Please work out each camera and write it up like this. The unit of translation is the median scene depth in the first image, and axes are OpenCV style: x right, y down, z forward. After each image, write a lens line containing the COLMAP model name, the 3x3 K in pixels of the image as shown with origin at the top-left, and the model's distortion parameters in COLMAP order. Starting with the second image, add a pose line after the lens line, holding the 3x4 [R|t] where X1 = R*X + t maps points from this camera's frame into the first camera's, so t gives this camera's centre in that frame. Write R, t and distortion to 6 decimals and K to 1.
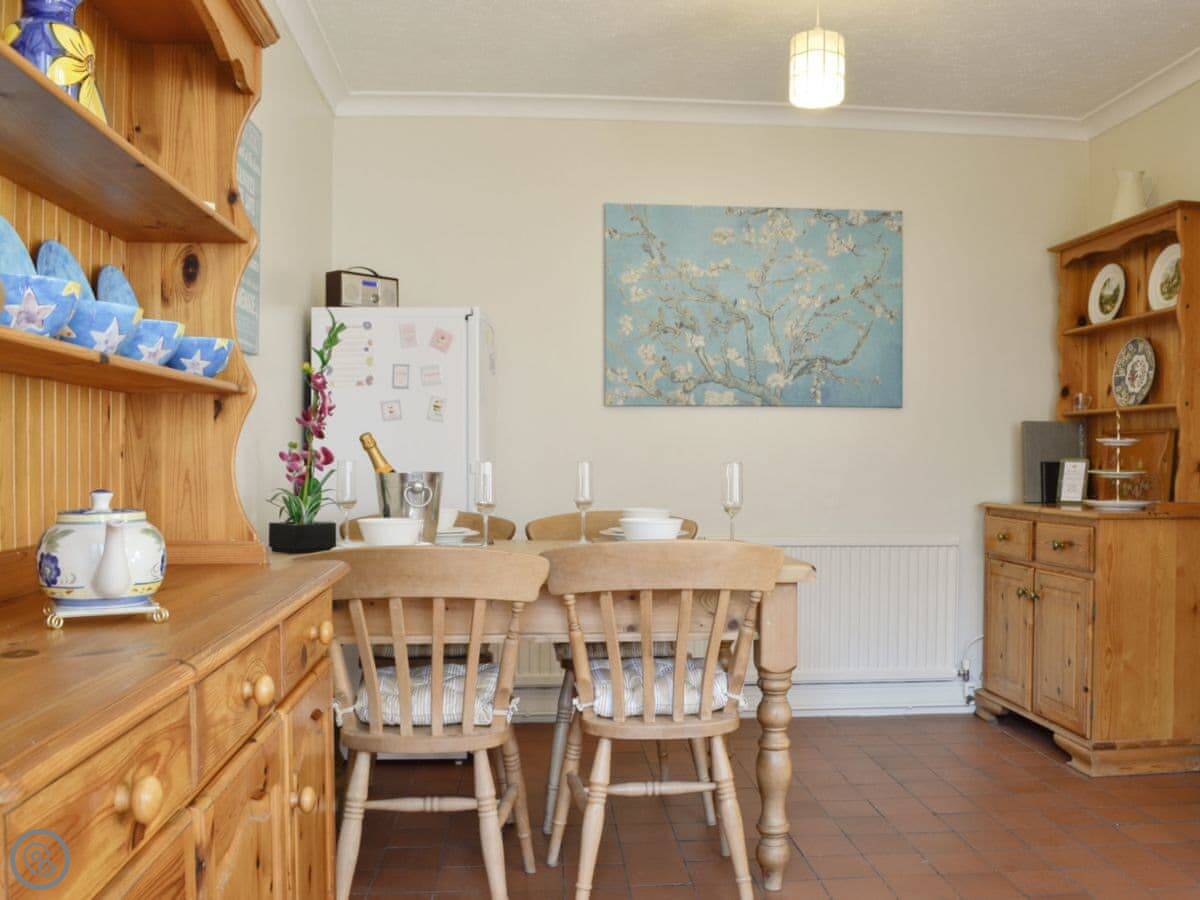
lens RADIAL K [[1119.9, 0, 600.0], [0, 1119.9, 450.0], [0, 0, 1]] dist [-0.091615, 0.012252]
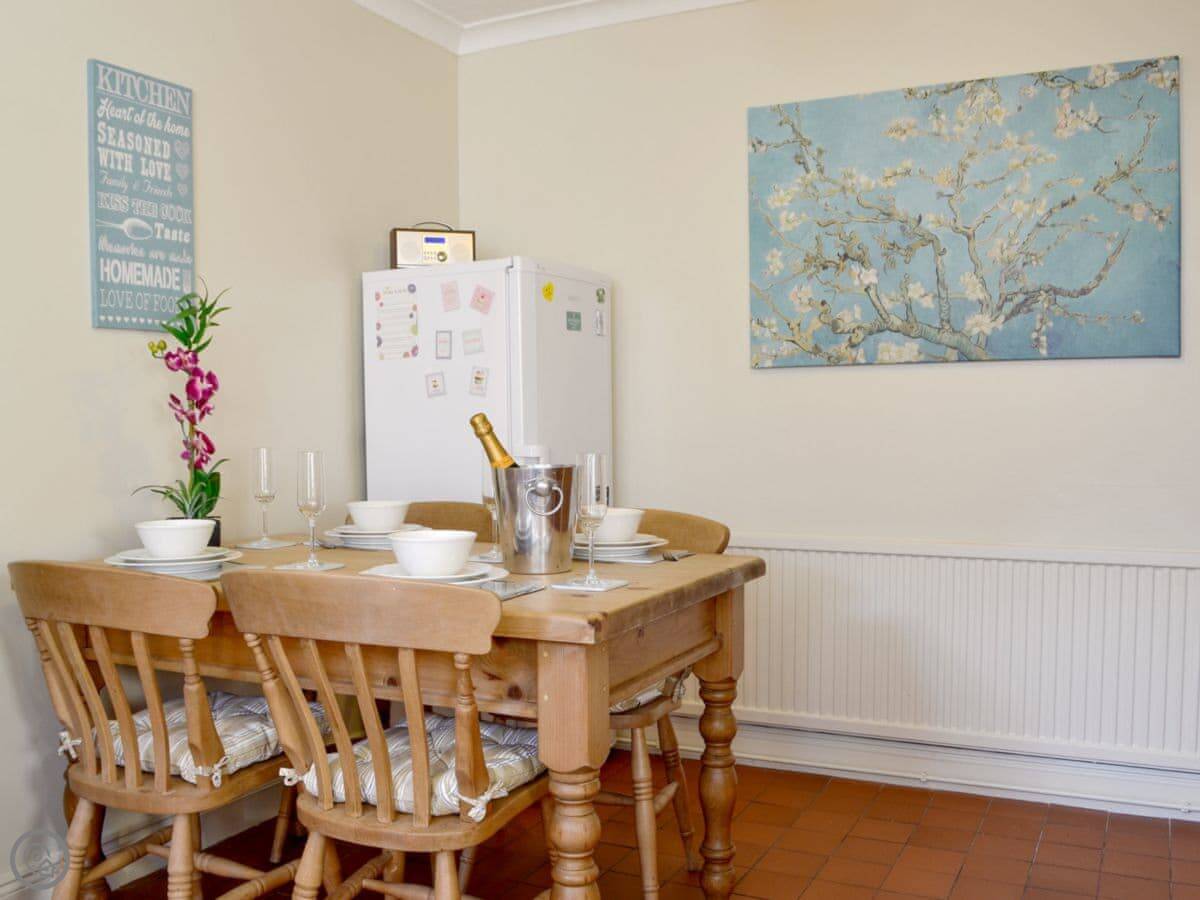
lens RADIAL K [[1119.9, 0, 600.0], [0, 1119.9, 450.0], [0, 0, 1]] dist [-0.091615, 0.012252]
pose [[0.850834, 0.004993, -0.525411, 0.323363], [0.014657, 0.999340, 0.033230, -0.009687], [0.525231, -0.035974, 0.850199, 0.276436]]
